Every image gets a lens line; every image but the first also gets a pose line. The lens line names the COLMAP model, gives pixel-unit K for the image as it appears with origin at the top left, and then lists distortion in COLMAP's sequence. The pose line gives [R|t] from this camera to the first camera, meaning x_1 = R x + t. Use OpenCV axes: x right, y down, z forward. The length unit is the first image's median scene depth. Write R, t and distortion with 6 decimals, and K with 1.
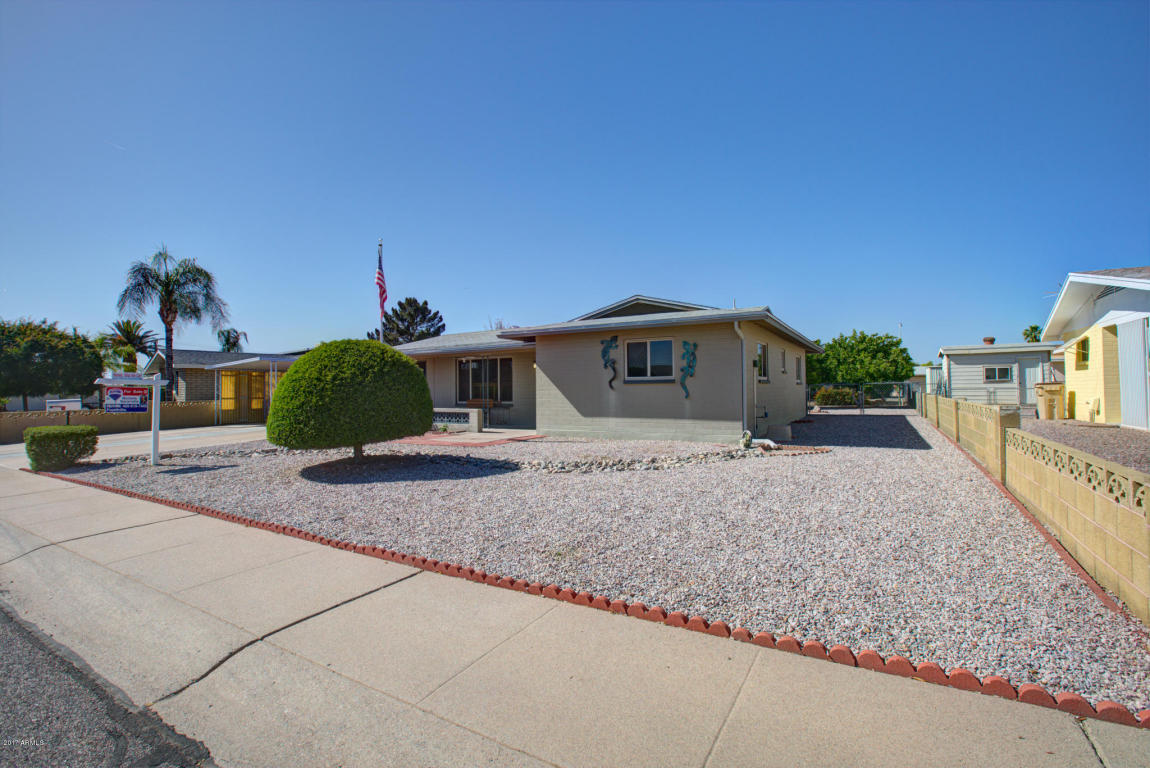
lens RADIAL K [[531.3, 0, 576.8], [0, 531.3, 388.4], [0, 0, 1]] dist [-0.056601, 0.016931]
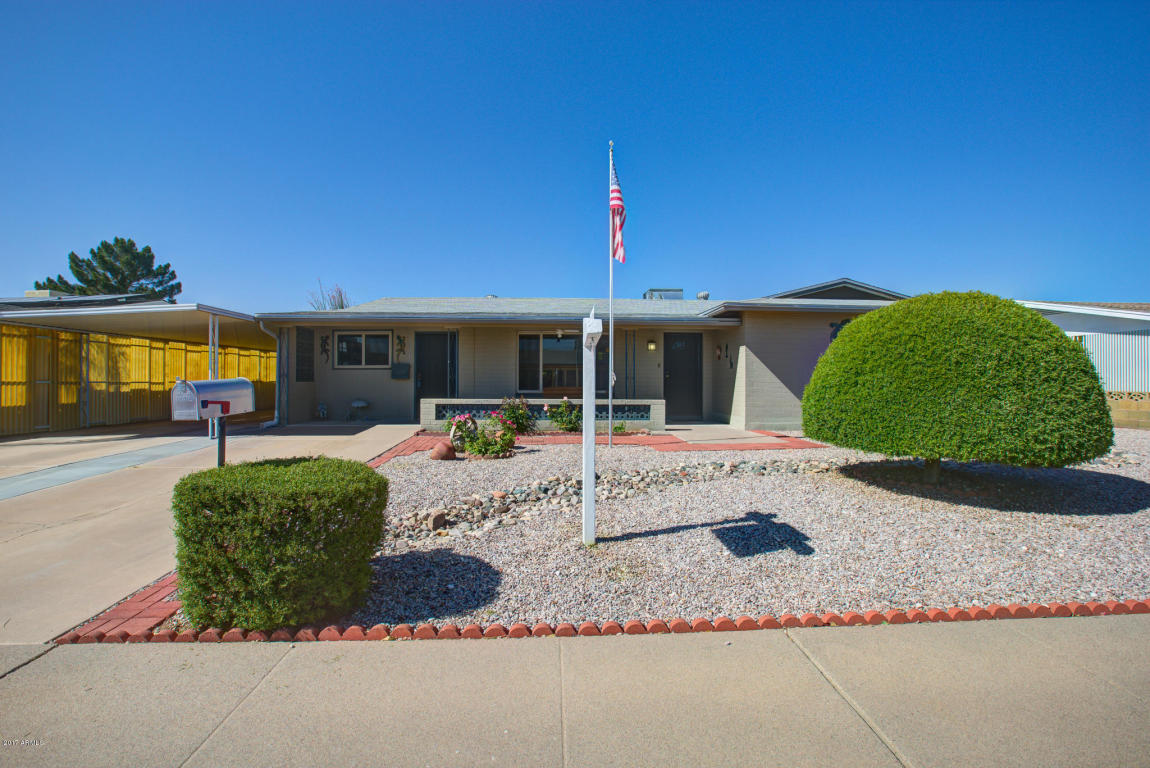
lens RADIAL K [[531.3, 0, 575.1], [0, 531.3, 381.7], [0, 0, 1]] dist [-0.056601, 0.016931]
pose [[0.825871, 0.012156, 0.563728, -0.488817], [-0.014319, 0.999897, -0.000583, 0.010221], [-0.563677, -0.007591, 0.825960, 0.302224]]
